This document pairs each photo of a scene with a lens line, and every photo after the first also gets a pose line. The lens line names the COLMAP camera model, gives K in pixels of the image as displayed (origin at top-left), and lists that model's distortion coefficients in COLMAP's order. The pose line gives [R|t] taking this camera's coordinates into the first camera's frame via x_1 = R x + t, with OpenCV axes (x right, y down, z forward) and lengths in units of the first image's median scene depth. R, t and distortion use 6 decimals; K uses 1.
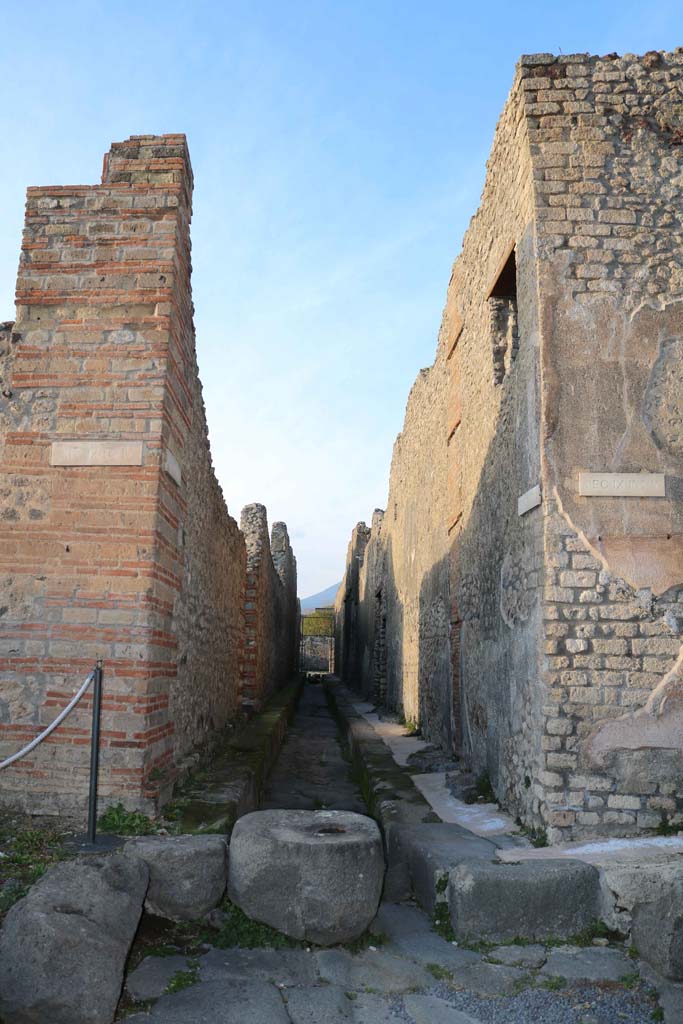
lens RADIAL K [[826.2, 0, 341.5], [0, 826.2, 512.0], [0, 0, 1]] dist [-0.159659, 0.121627]
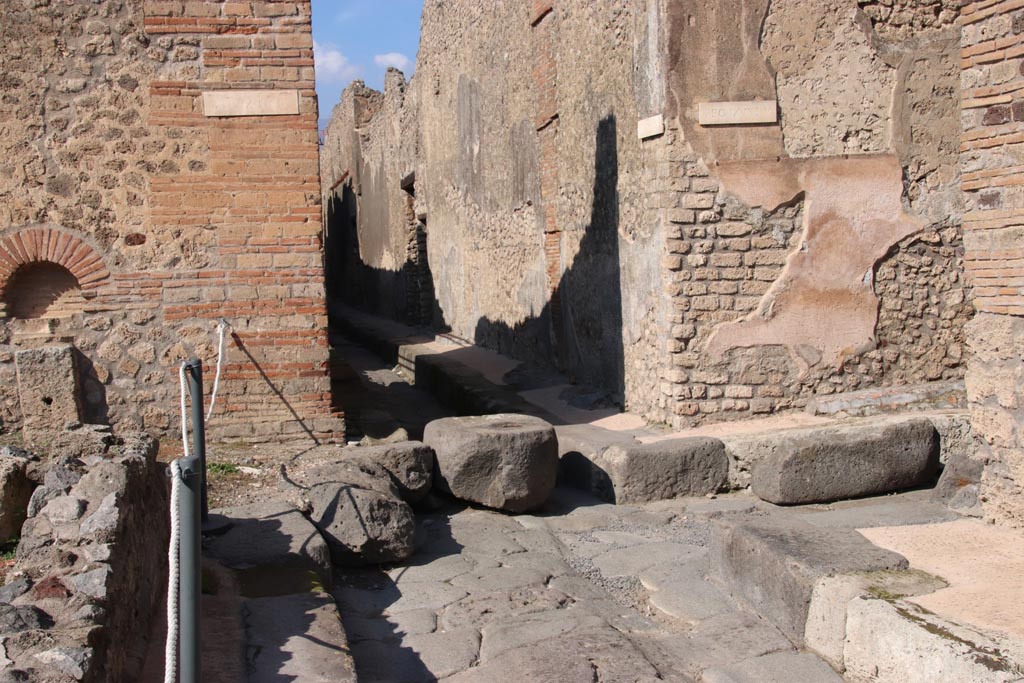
lens RADIAL K [[1189.2, 0, 512.0], [0, 1189.2, 341.5], [0, 0, 1]] dist [-0.004045, 0.522491]
pose [[0.983435, -0.071597, 0.166521, -0.243550], [0.028887, 0.968847, 0.245969, -0.138068], [-0.178944, -0.237084, 0.954867, -0.554246]]
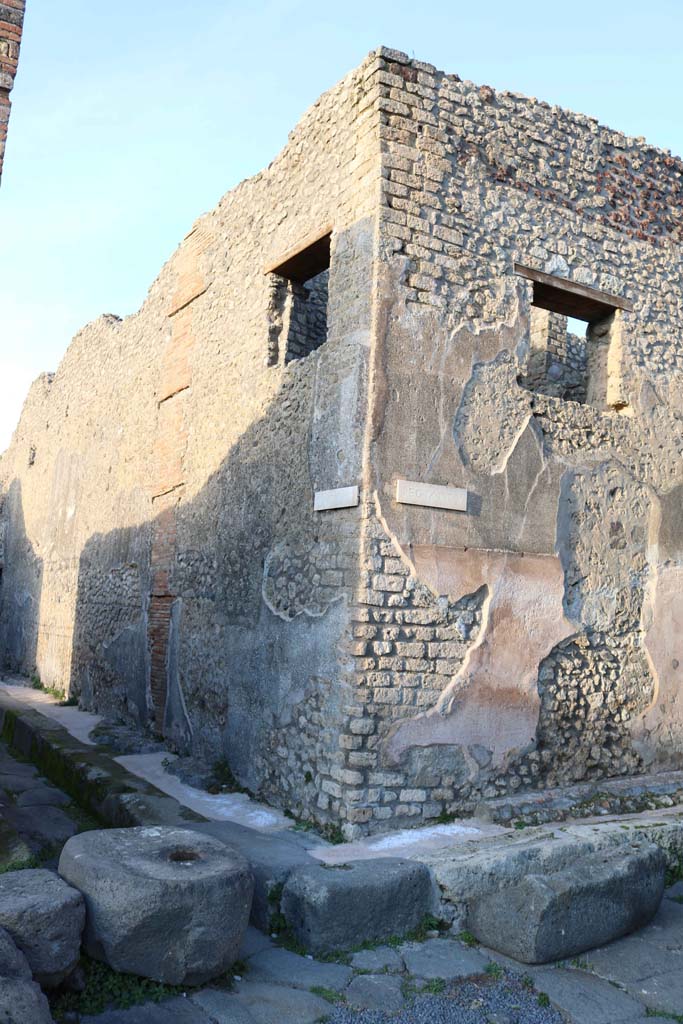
lens RADIAL K [[826.2, 0, 341.5], [0, 826.2, 512.0], [0, 0, 1]] dist [-0.159659, 0.121627]
pose [[0.861216, 0.089709, 0.500259, -0.283582], [-0.121545, 0.992091, 0.031338, -0.031496], [-0.493491, -0.087793, 0.865308, 0.136515]]
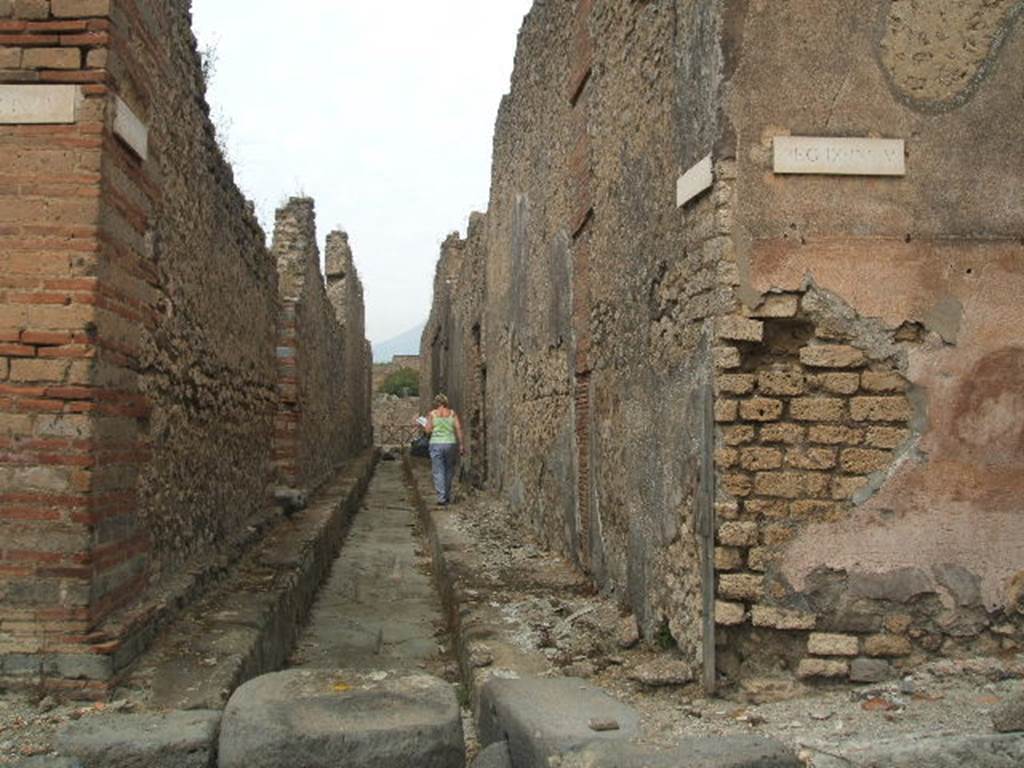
lens RADIAL K [[1164.0, 0, 553.0], [0, 1164.0, 342.4], [0, 0, 1]] dist [-0.159653, 0.006608]
pose [[0.994174, -0.006527, 0.107594, 0.022005], [-0.004846, 0.994449, 0.105106, 0.016286], [-0.107682, -0.105015, 0.988623, 0.112578]]
